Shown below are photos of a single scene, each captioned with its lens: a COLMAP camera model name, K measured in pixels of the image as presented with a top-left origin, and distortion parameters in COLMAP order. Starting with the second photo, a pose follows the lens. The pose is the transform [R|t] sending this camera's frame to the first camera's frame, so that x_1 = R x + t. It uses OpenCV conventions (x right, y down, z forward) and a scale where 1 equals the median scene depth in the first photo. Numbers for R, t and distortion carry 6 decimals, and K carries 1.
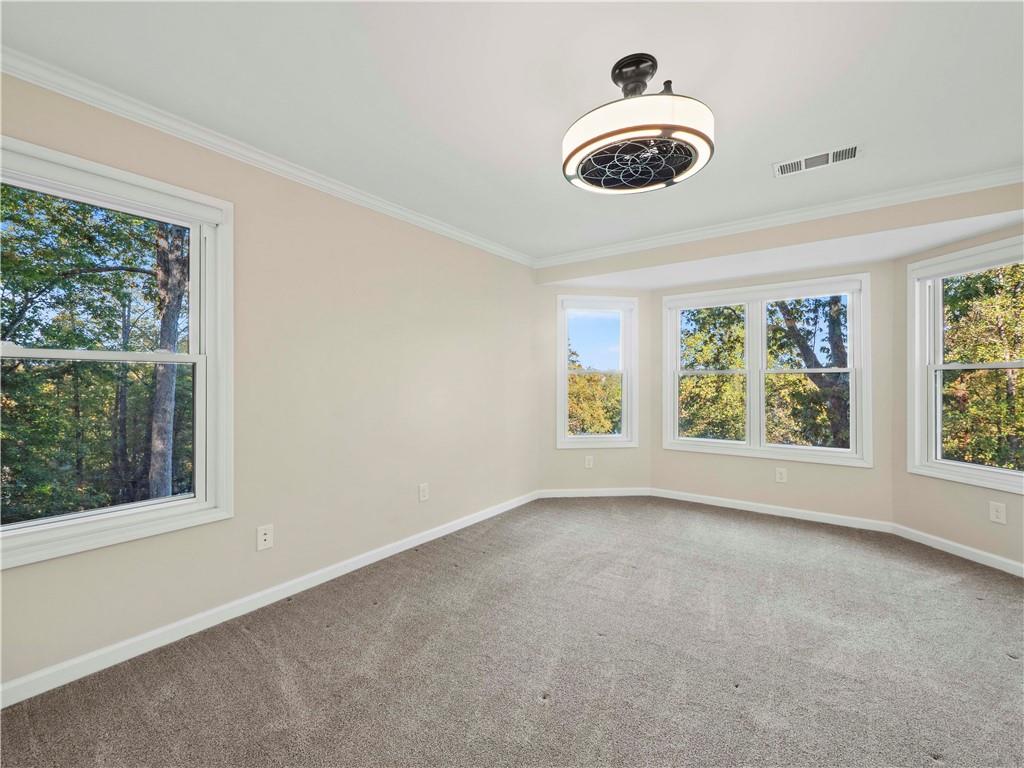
lens RADIAL K [[434.8, 0, 512.5], [0, 434.8, 378.4], [0, 0, 1]] dist [-0.004526, 0.000585]
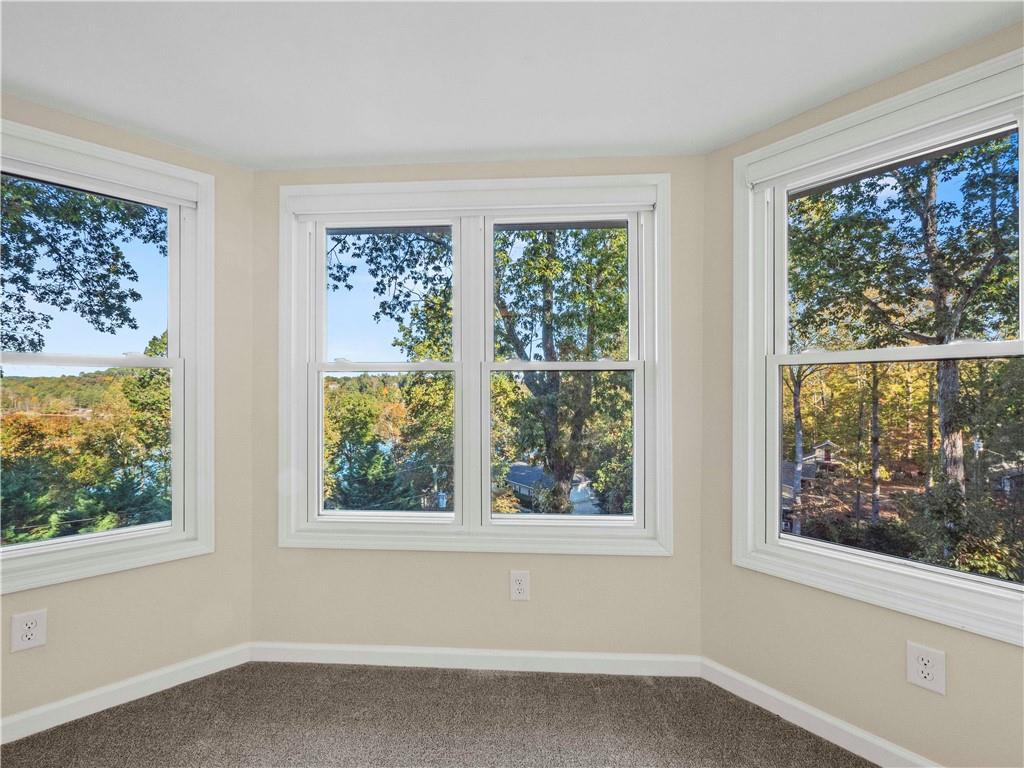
lens RADIAL K [[434.8, 0, 511.7], [0, 434.8, 401.3], [0, 0, 1]] dist [-0.004526, 0.000585]
pose [[0.831803, -0.016833, 0.554815, 0.130095], [-0.002434, 0.999420, 0.033972, 0.002138], [-0.555065, -0.029609, 0.831280, 0.228383]]
